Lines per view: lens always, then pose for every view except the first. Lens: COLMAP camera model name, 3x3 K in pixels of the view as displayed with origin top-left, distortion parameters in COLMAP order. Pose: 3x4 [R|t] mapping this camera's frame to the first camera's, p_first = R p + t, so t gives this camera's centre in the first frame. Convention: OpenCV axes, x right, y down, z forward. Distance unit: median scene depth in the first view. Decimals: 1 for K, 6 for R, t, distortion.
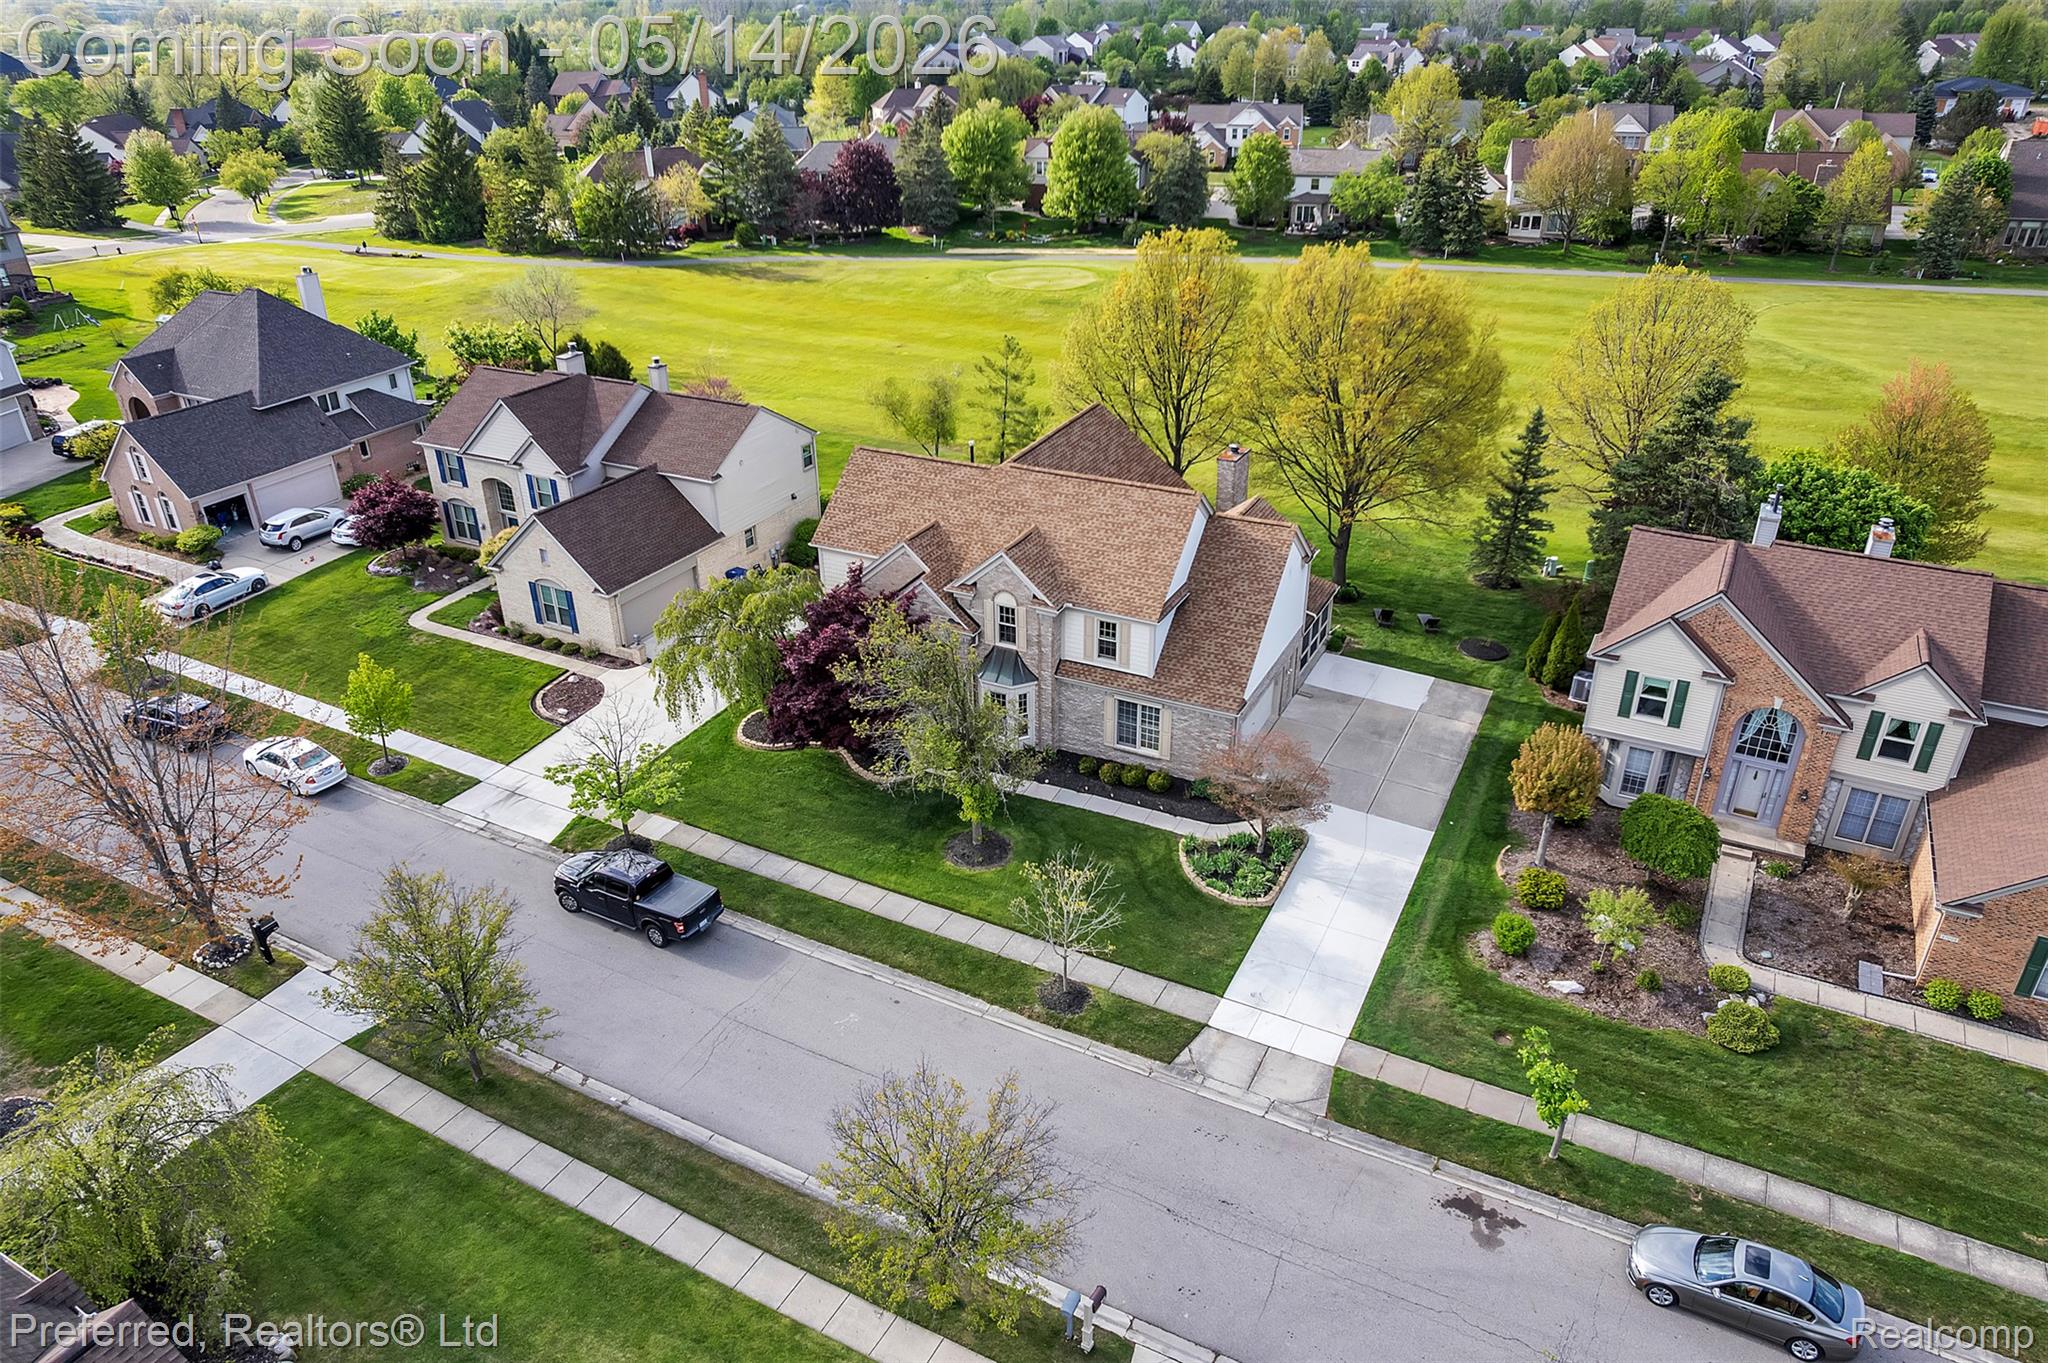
lens RADIAL K [[1365.4, 0, 1024.0], [0, 1365.4, 681.5], [0, 0, 1]] dist [-0.071049, 0.053040]
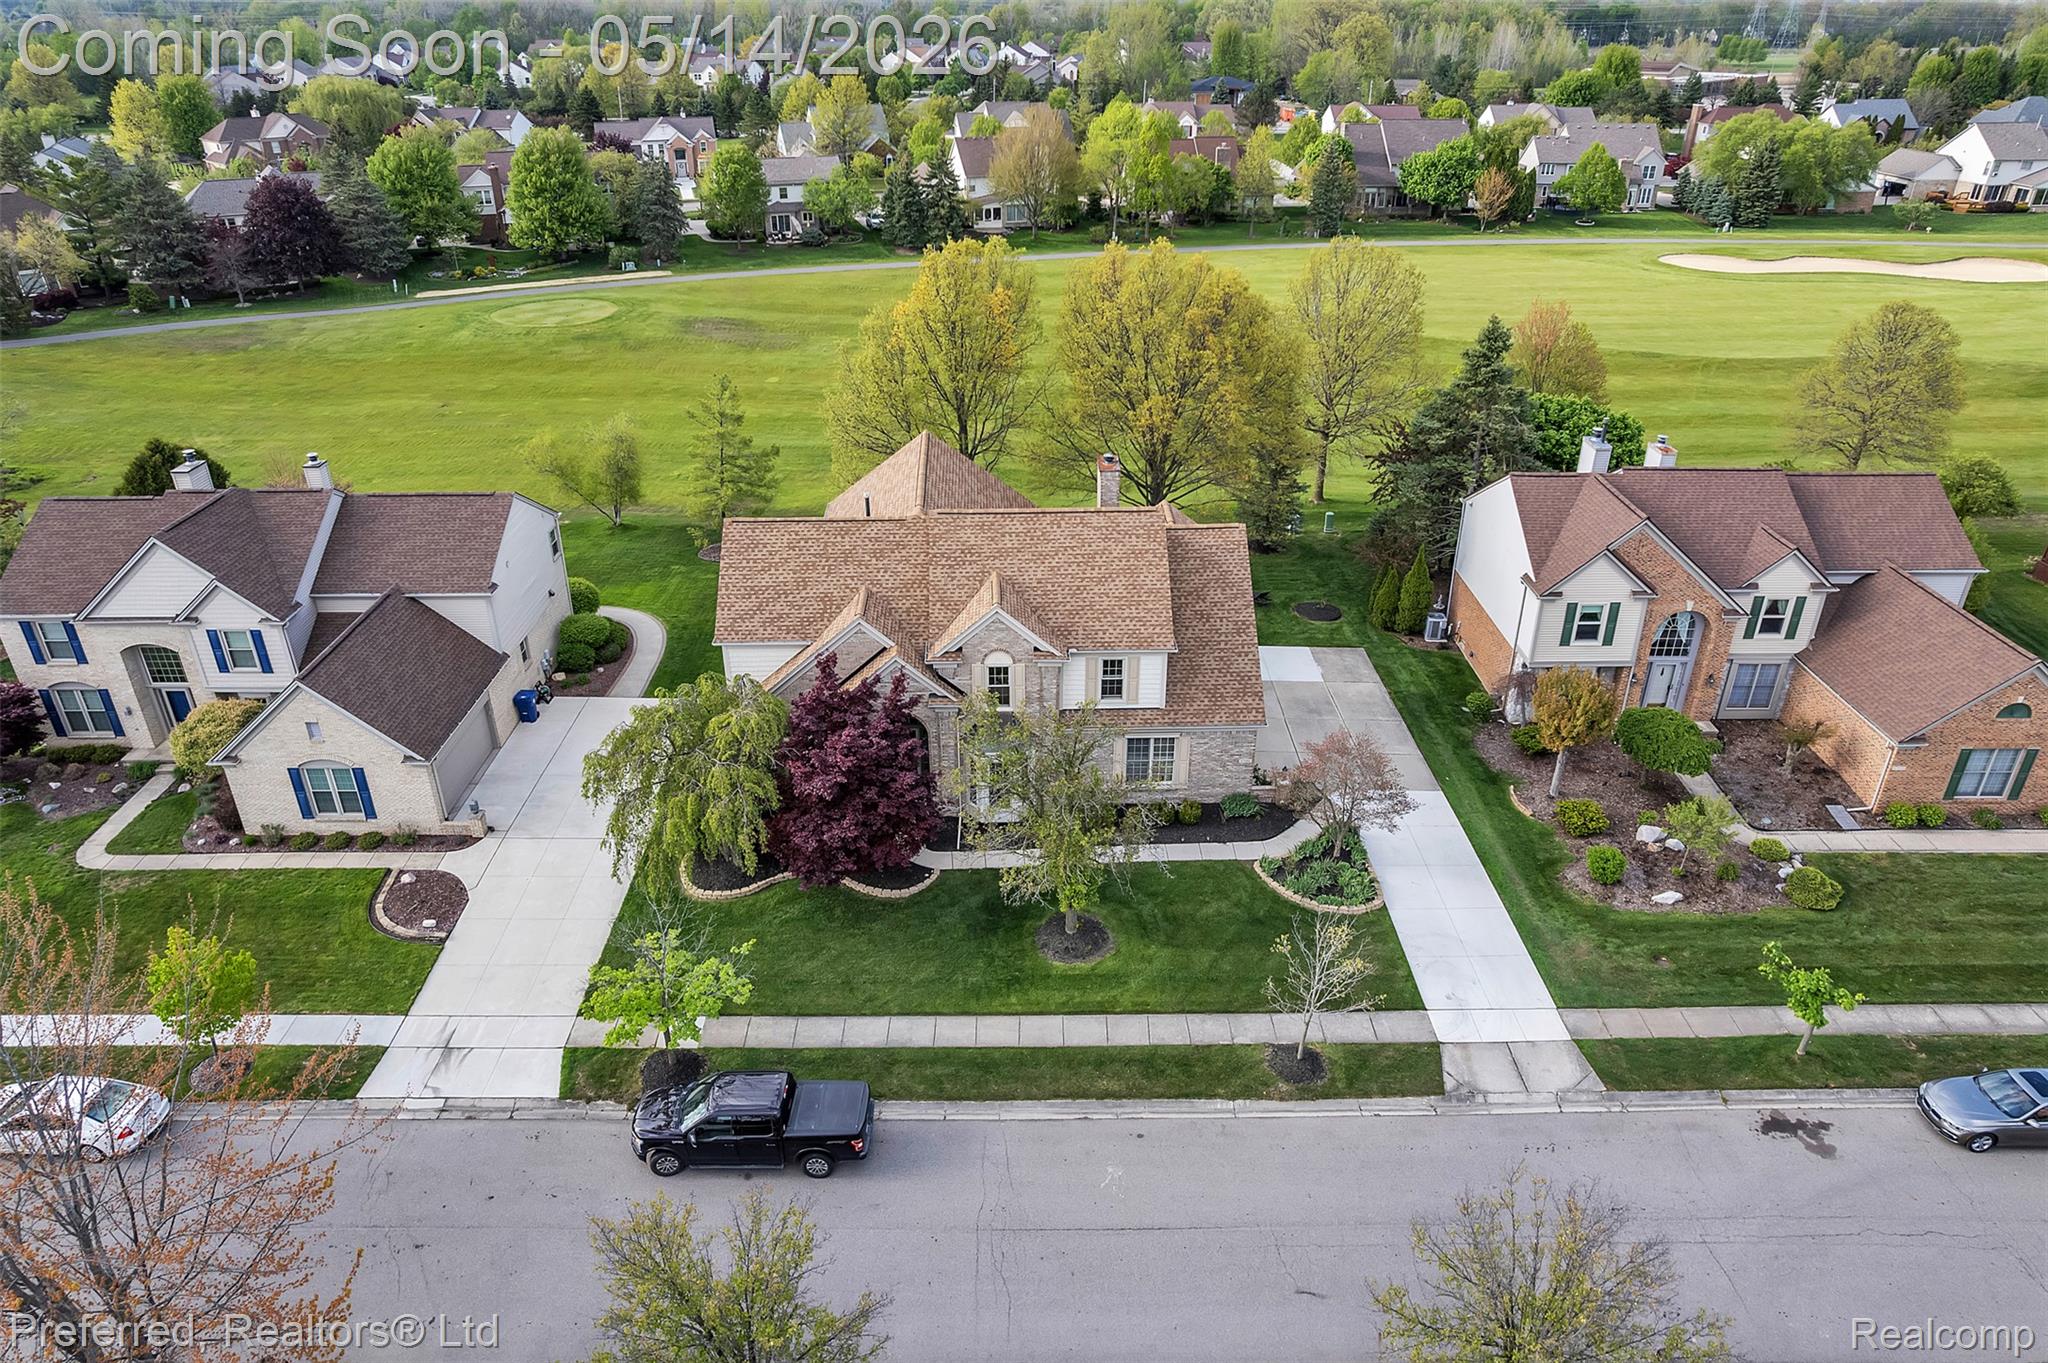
lens RADIAL K [[1316.1, 0, 1024.0], [0, 1316.1, 681.5], [0, 0, 1]] dist [-0.082075, 0.072971]
pose [[0.879572, -0.215032, 0.424399, -0.356981], [0.213072, 0.975613, 0.052724, -0.085183], [-0.425386, 0.044053, 0.903939, 0.209998]]
